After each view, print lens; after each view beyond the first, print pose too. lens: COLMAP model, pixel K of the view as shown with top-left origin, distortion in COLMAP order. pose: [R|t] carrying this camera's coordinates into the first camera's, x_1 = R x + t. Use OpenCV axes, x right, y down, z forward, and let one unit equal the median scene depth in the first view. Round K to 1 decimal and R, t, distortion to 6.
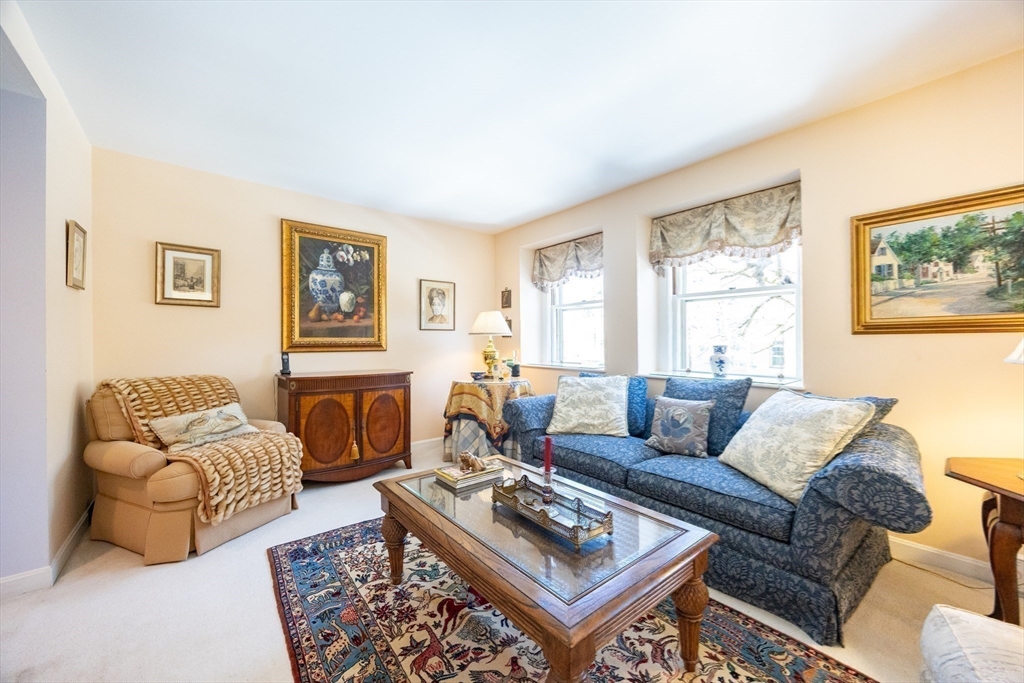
lens RADIAL K [[387.0, 0, 512.0], [0, 387.0, 341.5], [0, 0, 1]] dist [-0.003334, -0.000153]
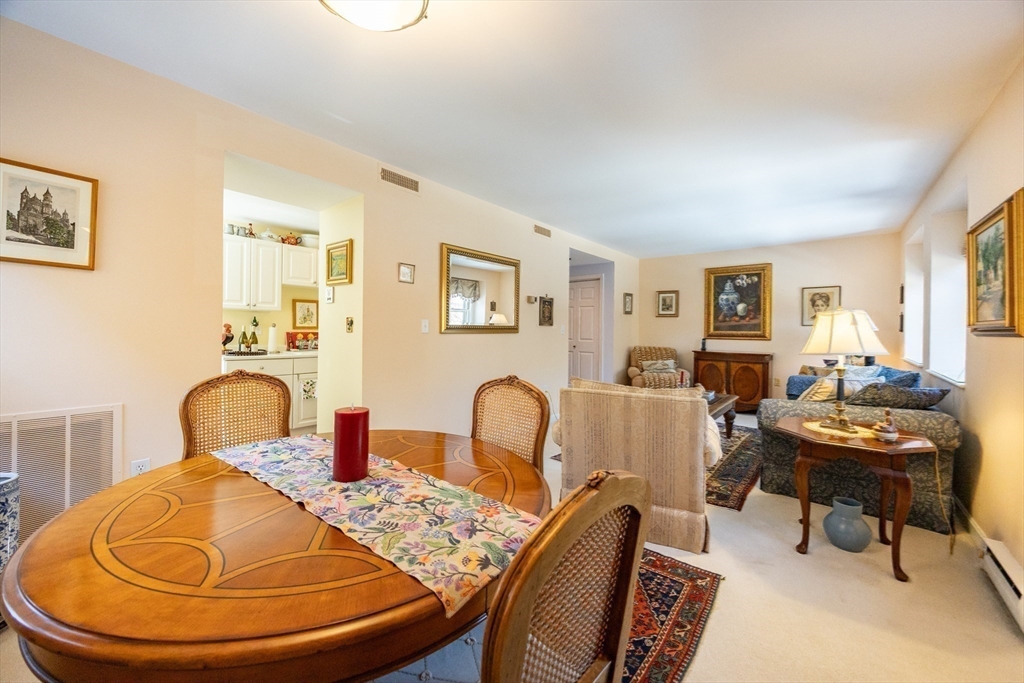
lens RADIAL K [[384.8, 0, 518.6], [0, 384.8, 331.3], [0, 0, 1]] dist [-0.002670, -0.000148]
pose [[0.192716, 0.012417, -0.981176, 1.116925], [-0.007289, 0.999910, 0.011222, -0.023609], [0.981227, 0.004989, 0.192789, -0.277246]]
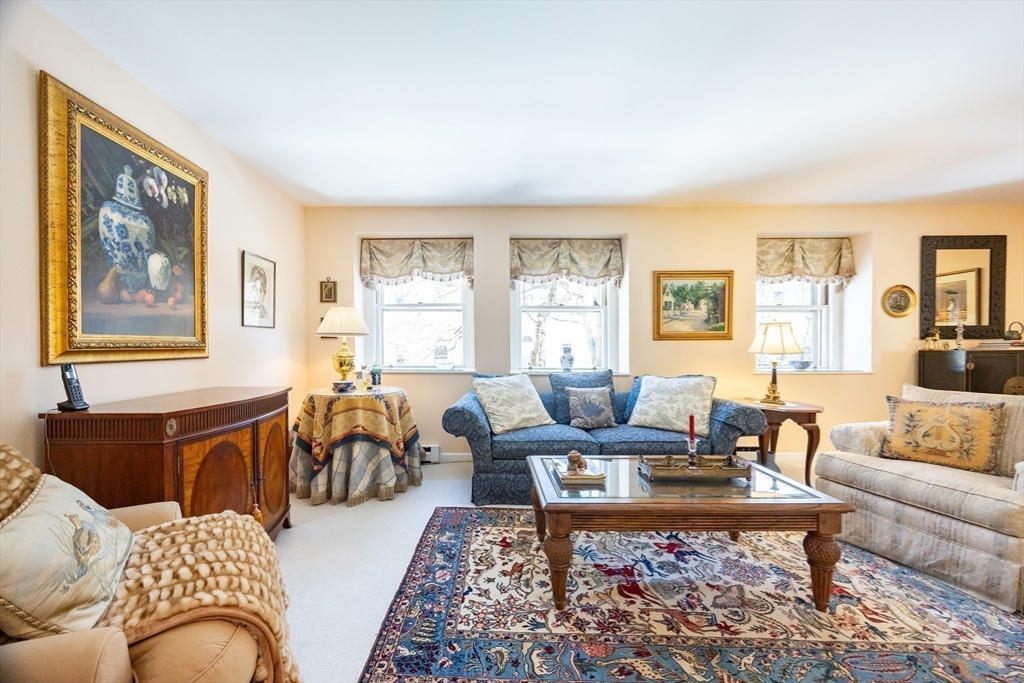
lens RADIAL K [[400.3, 0, 484.4], [0, 400.3, 347.5], [0, 0, 1]] dist [-0.002031, -0.000110]
pose [[0.637864, -0.002705, 0.770144, -0.639728], [-0.000884, 0.999991, 0.004245, 0.004926], [-0.770149, -0.003389, 0.637855, 0.303432]]
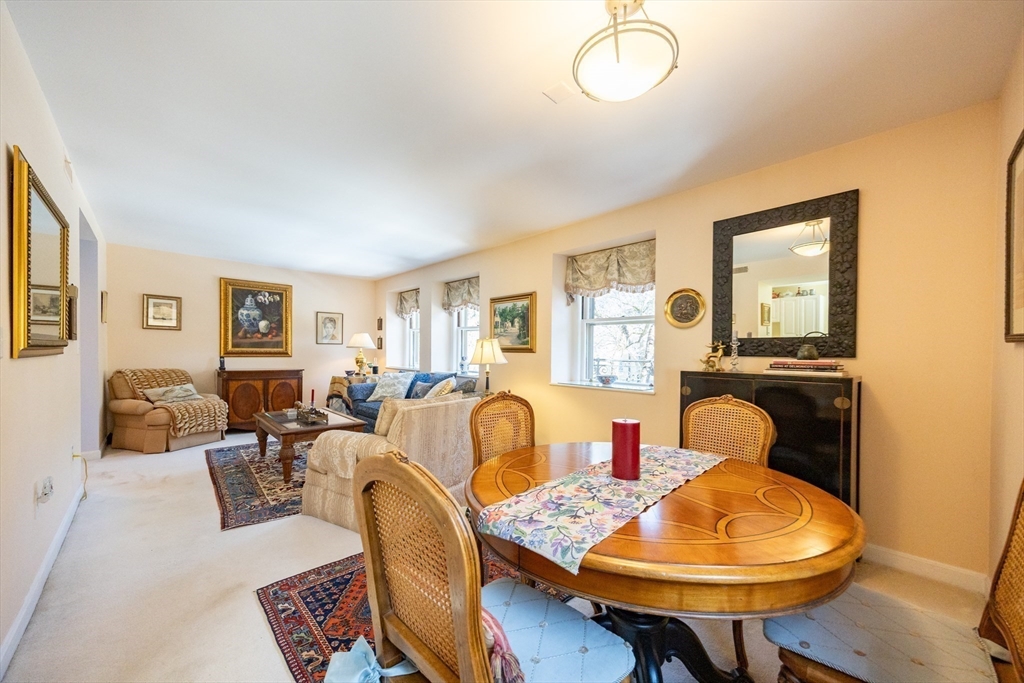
lens RADIAL K [[379.5, 0, 515.9], [0, 379.5, 356.4], [0, 0, 1]] dist [0.001252, 0.000122]
pose [[0.996982, 0.014763, 0.076220, 0.581217], [-0.015996, 0.999751, 0.015585, -0.020313], [-0.075971, -0.016757, 0.996969, -0.774251]]
